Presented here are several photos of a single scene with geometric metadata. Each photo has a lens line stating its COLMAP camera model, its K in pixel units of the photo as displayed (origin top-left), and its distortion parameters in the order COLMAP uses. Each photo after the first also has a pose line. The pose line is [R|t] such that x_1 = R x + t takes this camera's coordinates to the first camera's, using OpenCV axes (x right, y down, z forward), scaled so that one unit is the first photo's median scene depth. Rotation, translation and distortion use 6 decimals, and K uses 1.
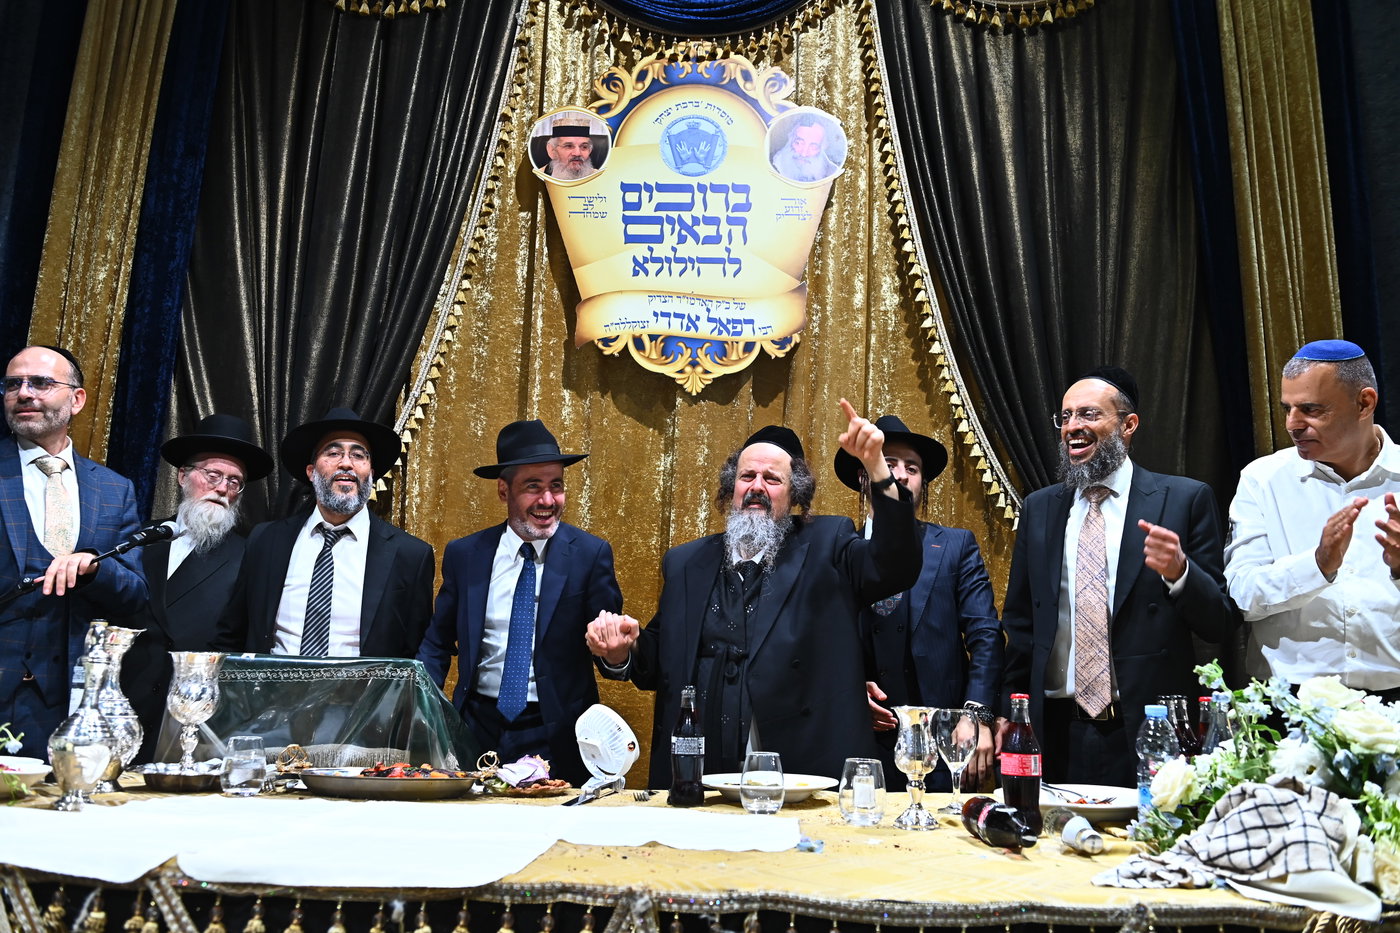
lens RADIAL K [[1077.3, 0, 700.0], [0, 1077.3, 466.5], [0, 0, 1]] dist [-0.010725, -0.014899]
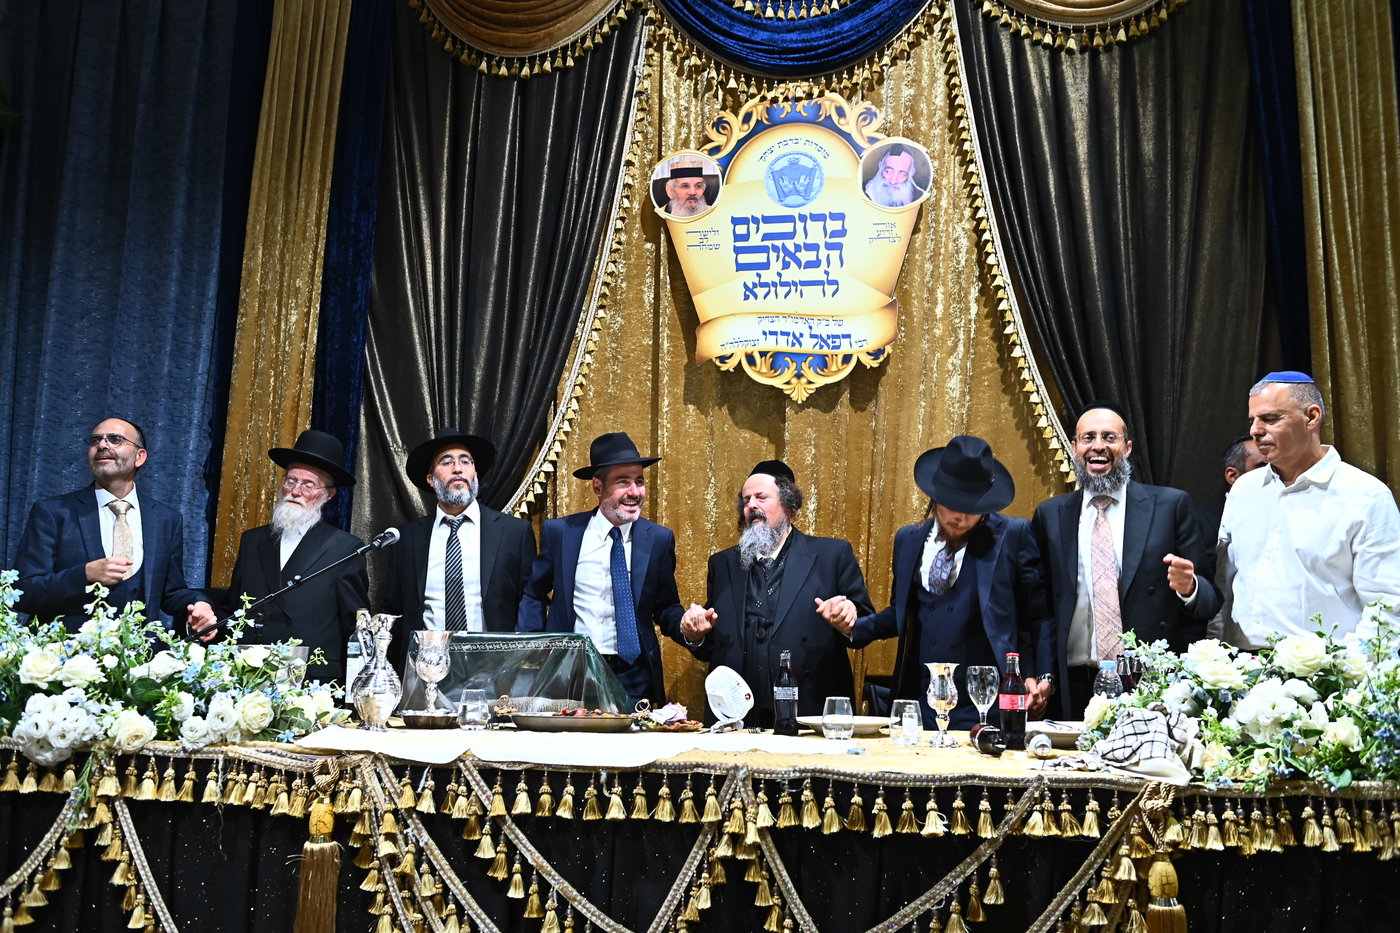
lens RADIAL K [[1253.5, 0, 700.0], [0, 1253.5, 466.5], [0, 0, 1]] dist [0.038994, -0.011708]
pose [[0.992526, -0.027064, -0.118994, 0.045799], [0.032581, 0.998470, 0.044671, -0.061434], [0.117603, -0.048214, 0.991890, -0.343054]]
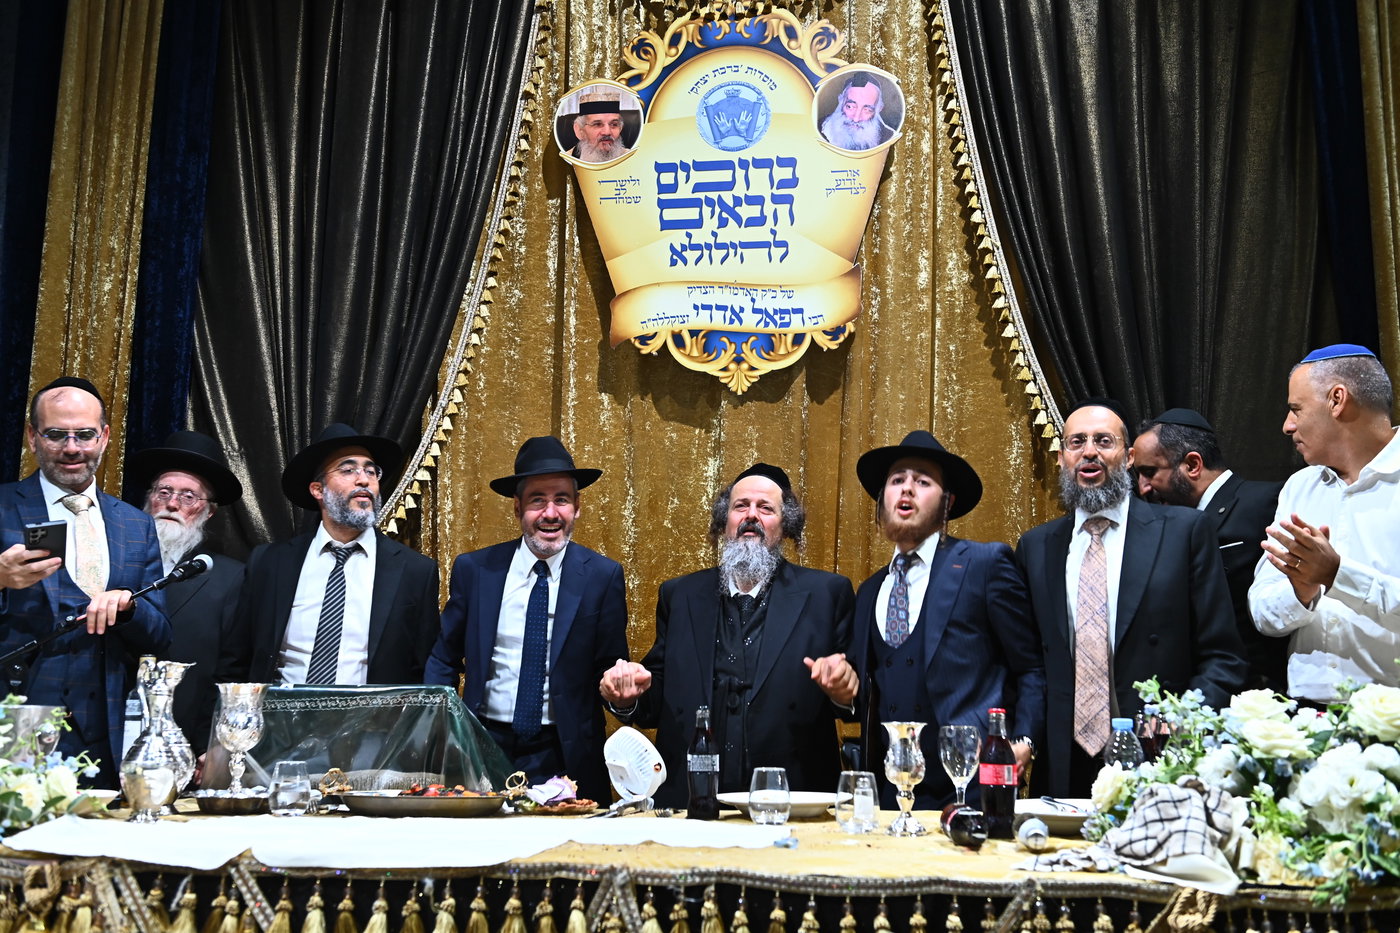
lens RADIAL K [[1433.3, 0, 700.0], [0, 1433.3, 466.5], [0, 0, 1]] dist [0.060134, 0.030603]
pose [[0.995240, -0.029672, -0.092826, 0.071718], [0.032274, 0.999124, 0.026656, -0.038221], [0.091954, -0.029525, 0.995325, -0.221638]]
